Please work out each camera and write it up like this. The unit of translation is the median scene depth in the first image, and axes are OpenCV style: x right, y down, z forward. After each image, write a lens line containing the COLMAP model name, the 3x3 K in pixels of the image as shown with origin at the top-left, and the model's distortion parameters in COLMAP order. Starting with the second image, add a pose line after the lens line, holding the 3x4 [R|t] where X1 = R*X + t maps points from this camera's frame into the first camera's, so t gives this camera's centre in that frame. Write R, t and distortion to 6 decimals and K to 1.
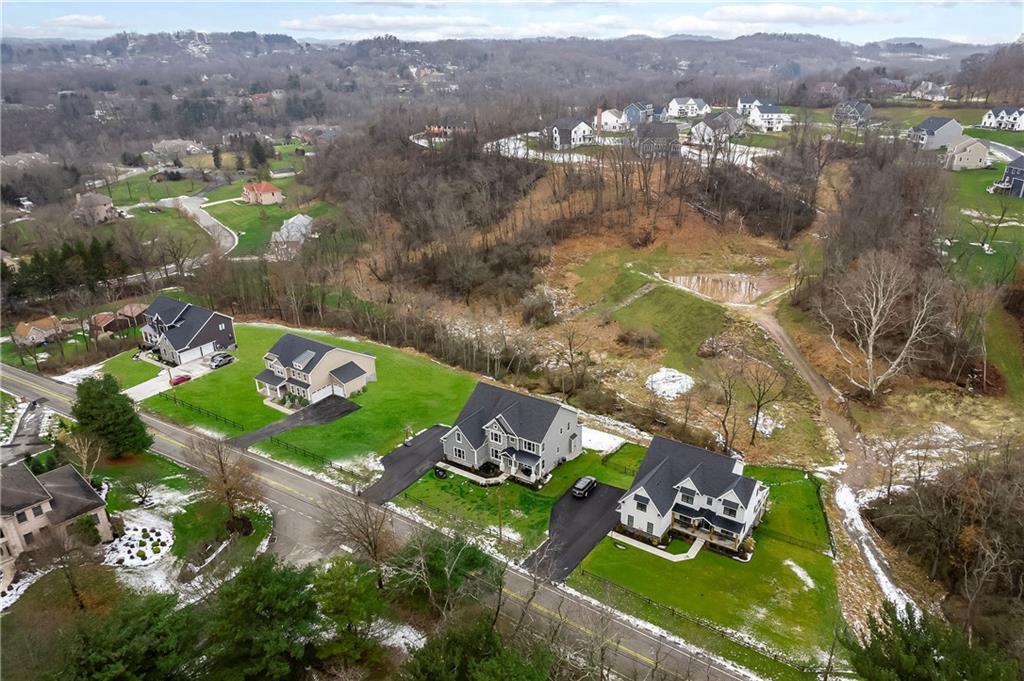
lens RADIAL K [[665.8, 0, 531.2], [0, 665.8, 373.7], [0, 0, 1]] dist [-0.042247, 0.021471]
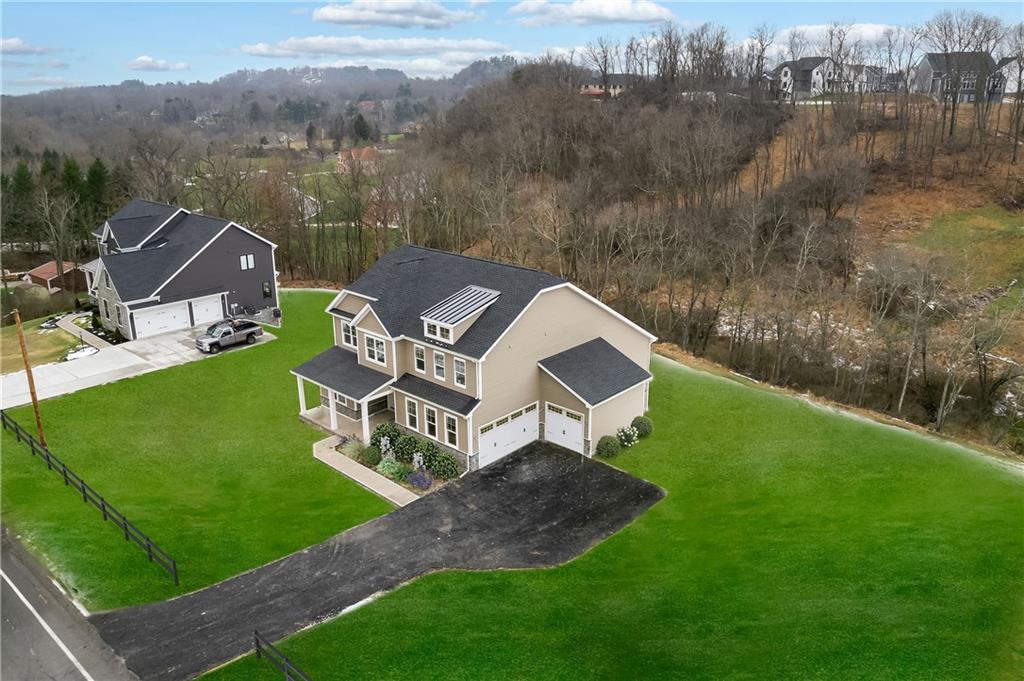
lens RADIAL K [[722.8, 0, 513.0], [0, 722.8, 333.7], [0, 0, 1]] dist [-0.029679, -0.002264]
pose [[0.985879, 0.044550, -0.161426, -0.245211], [-0.066213, 0.989115, -0.131405, 0.025487], [0.153815, 0.140238, 0.978097, 0.635156]]
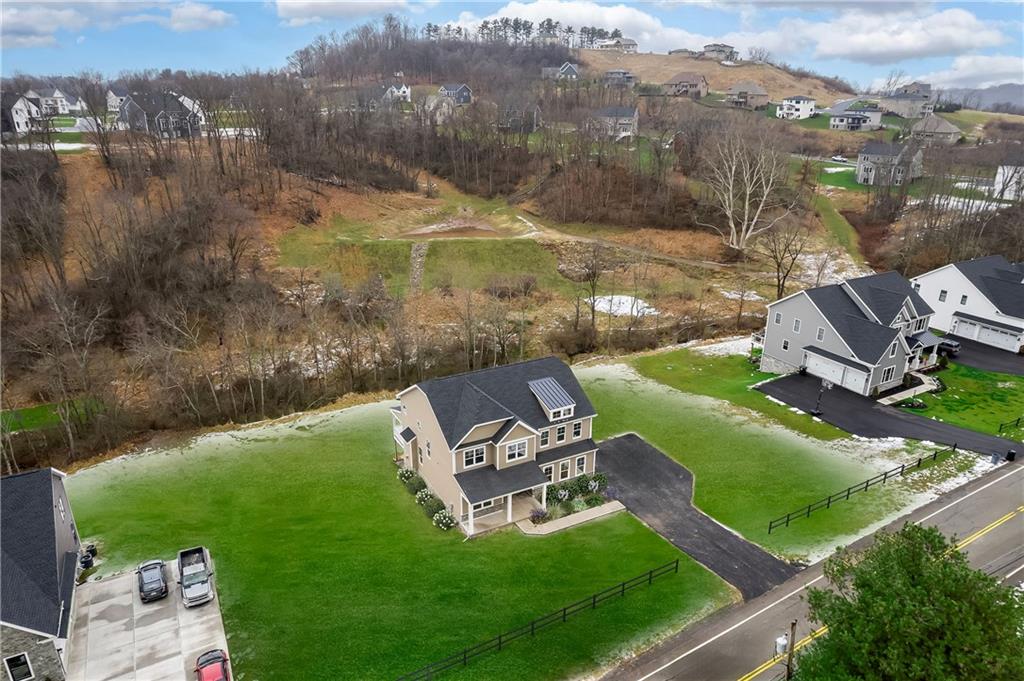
lens RADIAL K [[665.8, 0, 512.3], [0, 665.8, 337.4], [0, 0, 1]] dist [-0.042247, 0.021471]
pose [[0.491471, -0.303962, 0.816127, -0.653992], [0.379418, 0.918236, 0.113507, -0.111508], [-0.783899, 0.253868, 0.566615, 0.688478]]
